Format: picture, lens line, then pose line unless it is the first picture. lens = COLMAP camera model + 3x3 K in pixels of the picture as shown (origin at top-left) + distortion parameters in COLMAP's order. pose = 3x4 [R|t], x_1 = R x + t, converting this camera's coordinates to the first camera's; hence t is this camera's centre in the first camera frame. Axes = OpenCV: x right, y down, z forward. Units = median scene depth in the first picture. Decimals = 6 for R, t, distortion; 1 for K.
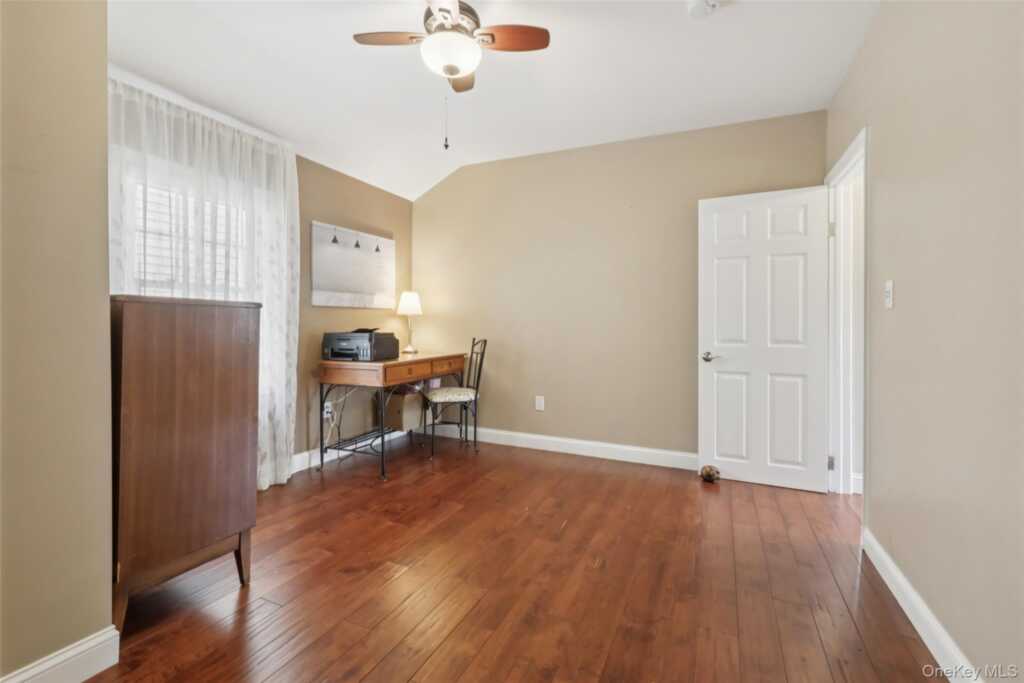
lens RADIAL K [[456.9, 0, 515.0], [0, 456.9, 325.9], [0, 0, 1]] dist [0.000029, 0.001371]
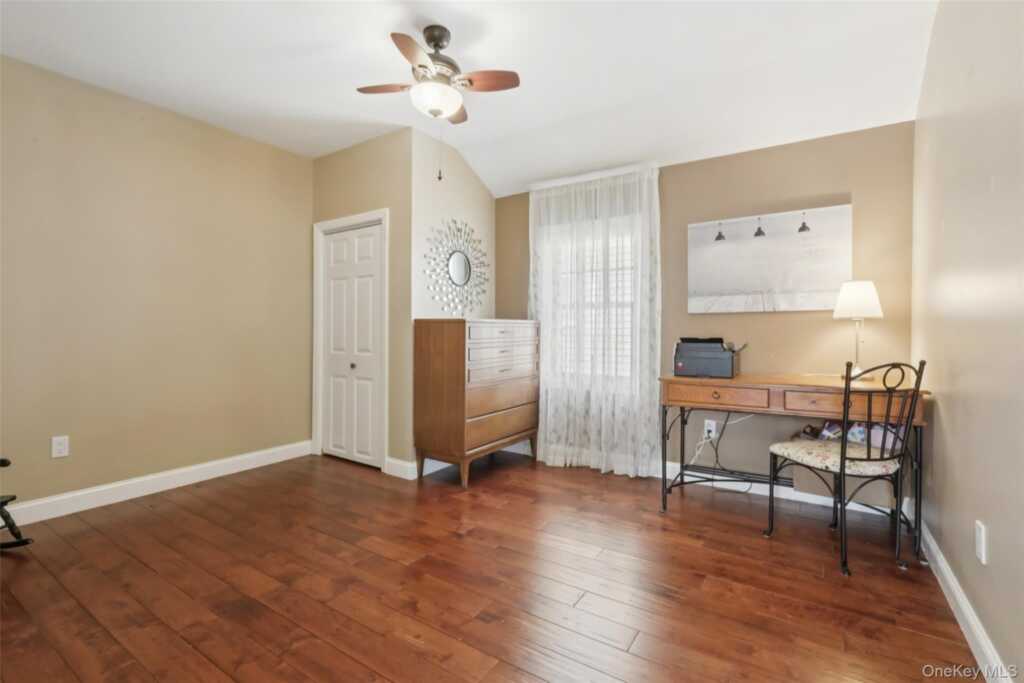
lens RADIAL K [[456.9, 0, 514.0], [0, 456.9, 337.2], [0, 0, 1]] dist [0.000029, 0.001371]
pose [[-0.145680, 0.006402, -0.989311, 0.546825], [-0.005217, 0.999960, 0.007239, 0.000456], [0.989318, 0.006215, -0.145640, 0.763434]]
